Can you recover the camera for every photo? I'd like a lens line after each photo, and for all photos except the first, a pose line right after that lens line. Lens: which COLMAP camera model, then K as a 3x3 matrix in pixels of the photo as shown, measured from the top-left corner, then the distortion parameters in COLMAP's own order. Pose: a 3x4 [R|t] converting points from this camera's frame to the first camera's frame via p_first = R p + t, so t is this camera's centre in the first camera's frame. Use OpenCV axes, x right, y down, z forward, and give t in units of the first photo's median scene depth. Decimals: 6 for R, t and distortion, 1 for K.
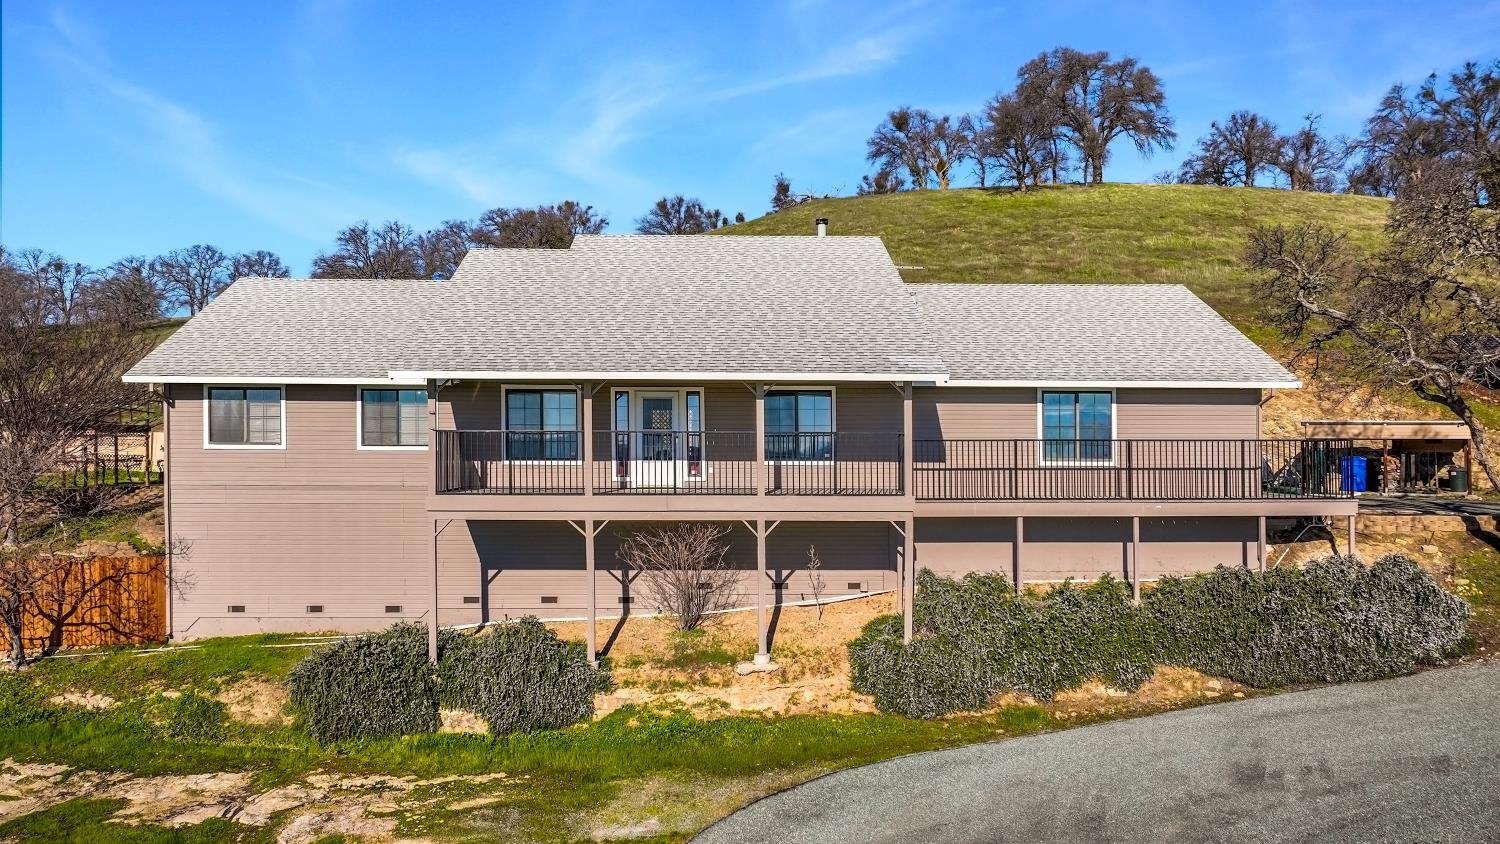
lens RADIAL K [[1051.0, 0, 699.9], [0, 1051.0, 445.6], [0, 0, 1]] dist [-0.002369, 0.013570]
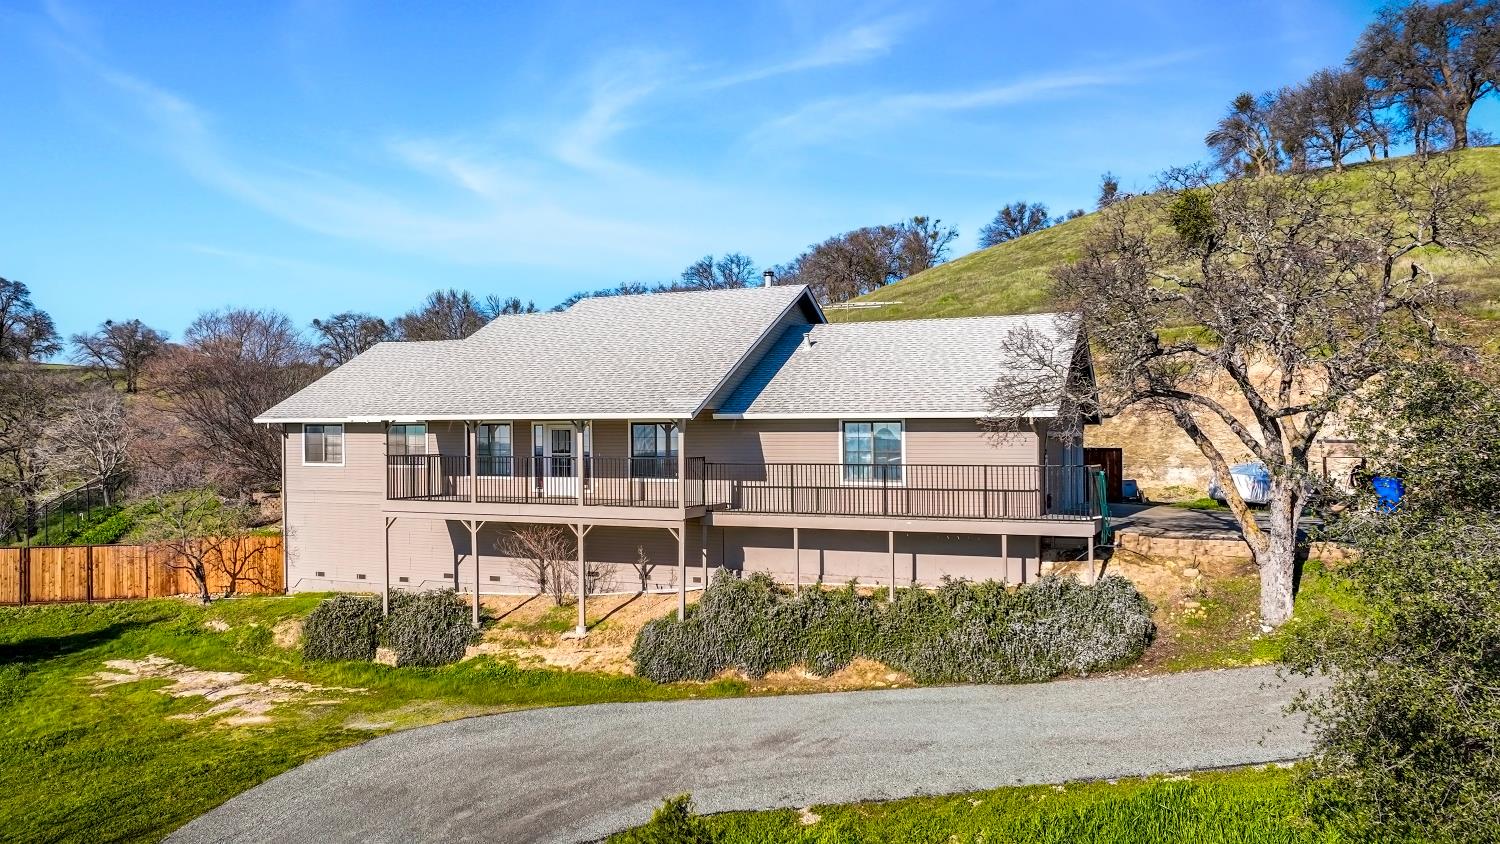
lens RADIAL K [[1051.0, 0, 727.1], [0, 1051.0, 433.2], [0, 0, 1]] dist [-0.002369, 0.013570]
pose [[0.911335, -0.005835, -0.411625, 0.699464], [0.000007, 0.999900, -0.014160, -0.022142], [0.411667, 0.012901, 0.911243, -0.116697]]
